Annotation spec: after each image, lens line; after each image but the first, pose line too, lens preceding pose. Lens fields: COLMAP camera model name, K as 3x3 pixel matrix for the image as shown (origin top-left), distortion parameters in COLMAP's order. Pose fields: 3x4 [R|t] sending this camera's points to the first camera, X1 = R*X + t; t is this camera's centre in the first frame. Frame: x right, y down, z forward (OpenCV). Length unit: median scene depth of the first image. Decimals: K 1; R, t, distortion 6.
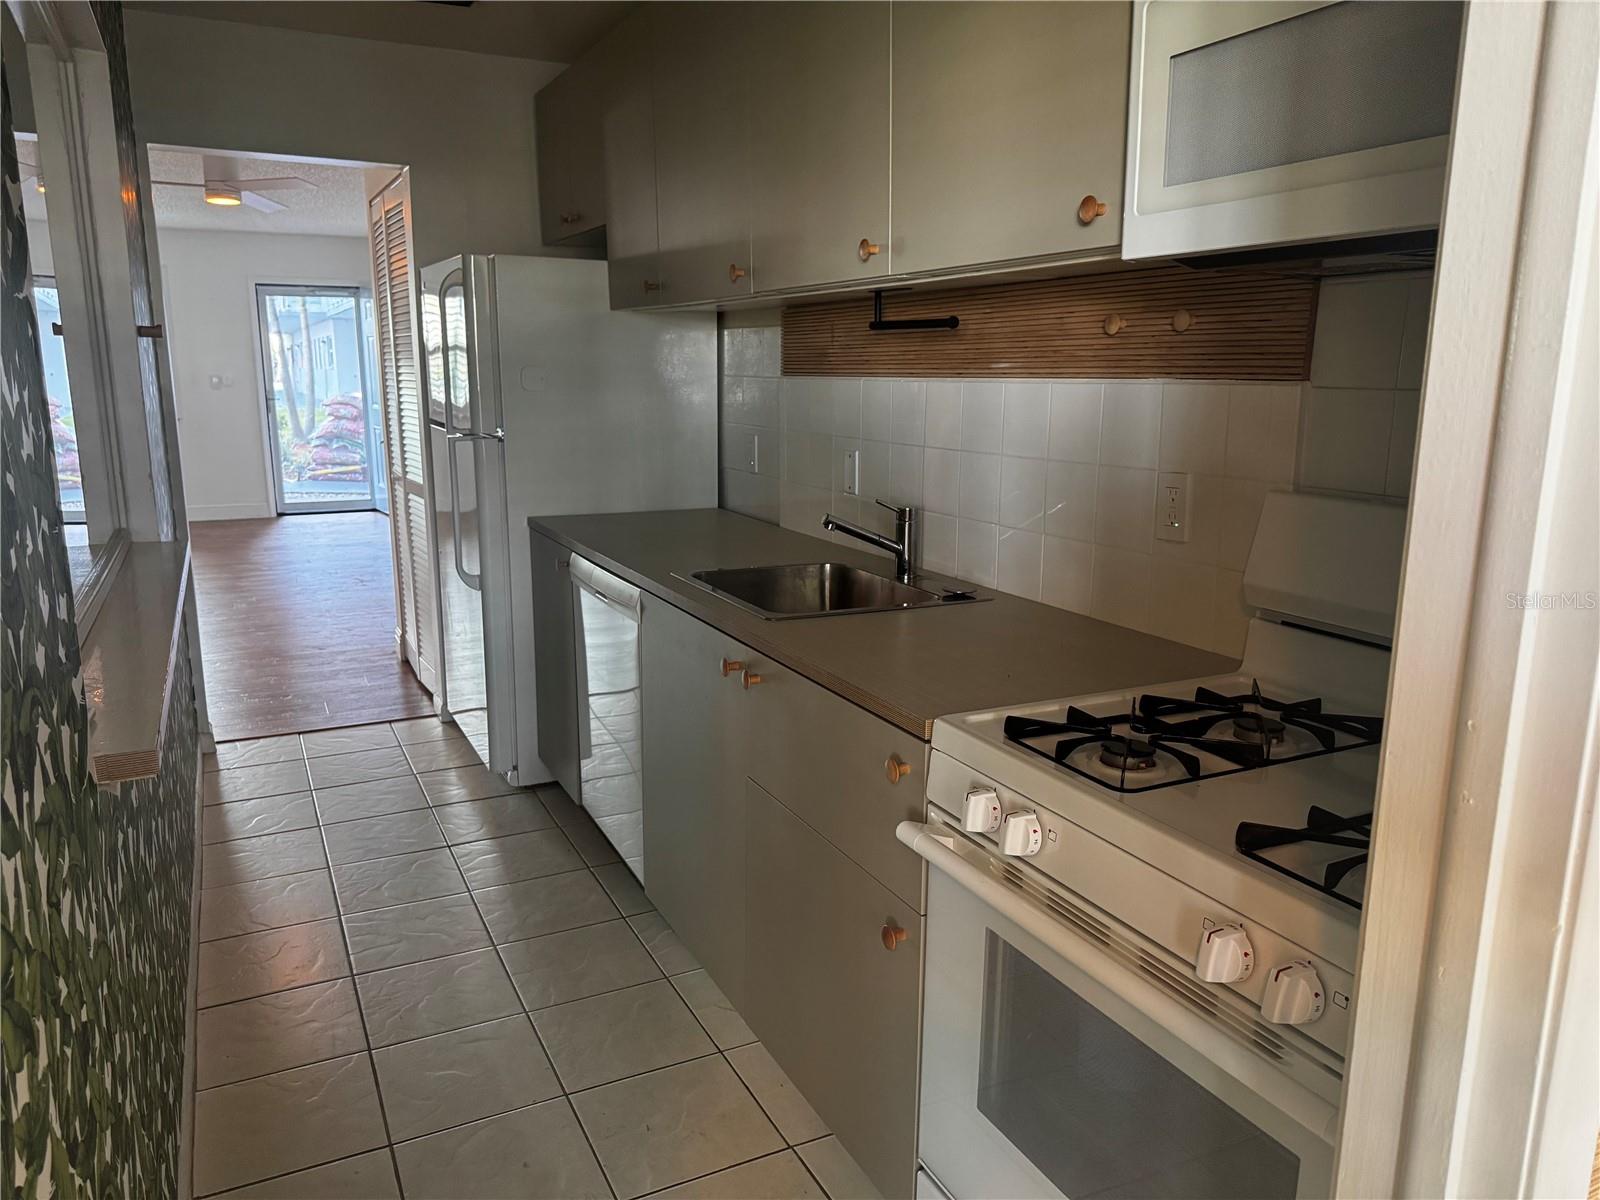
lens RADIAL K [[1139.5, 0, 800.0], [0, 1139.5, 600.0], [0, 0, 1]] dist [-0.004105, -0.002438]
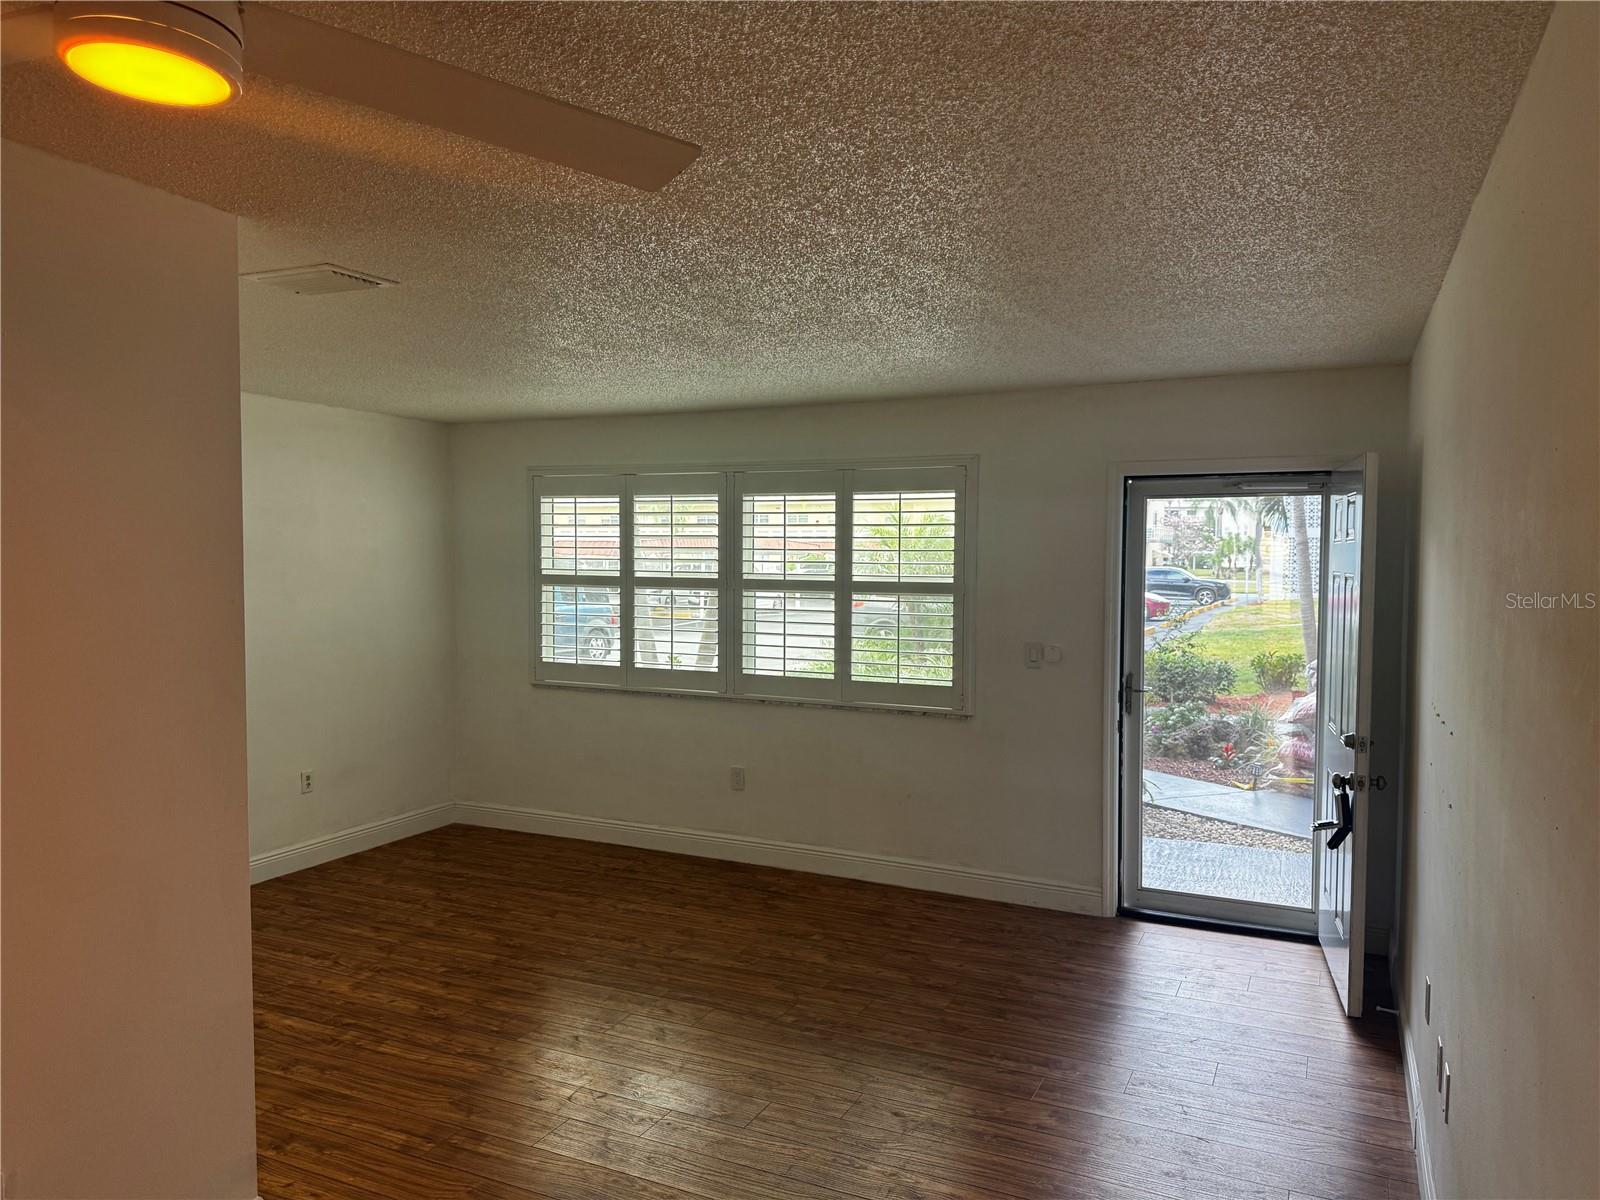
lens RADIAL K [[1102.2, 0, 800.0], [0, 1102.2, 600.0], [0, 0, 1]] dist [0.140401, -0.189092]
pose [[0.616834, 0.031505, -0.786462, -0.150195], [-0.163364, 0.982564, -0.088767, -0.142696], [0.769953, 0.183234, 0.611226, 0.543291]]
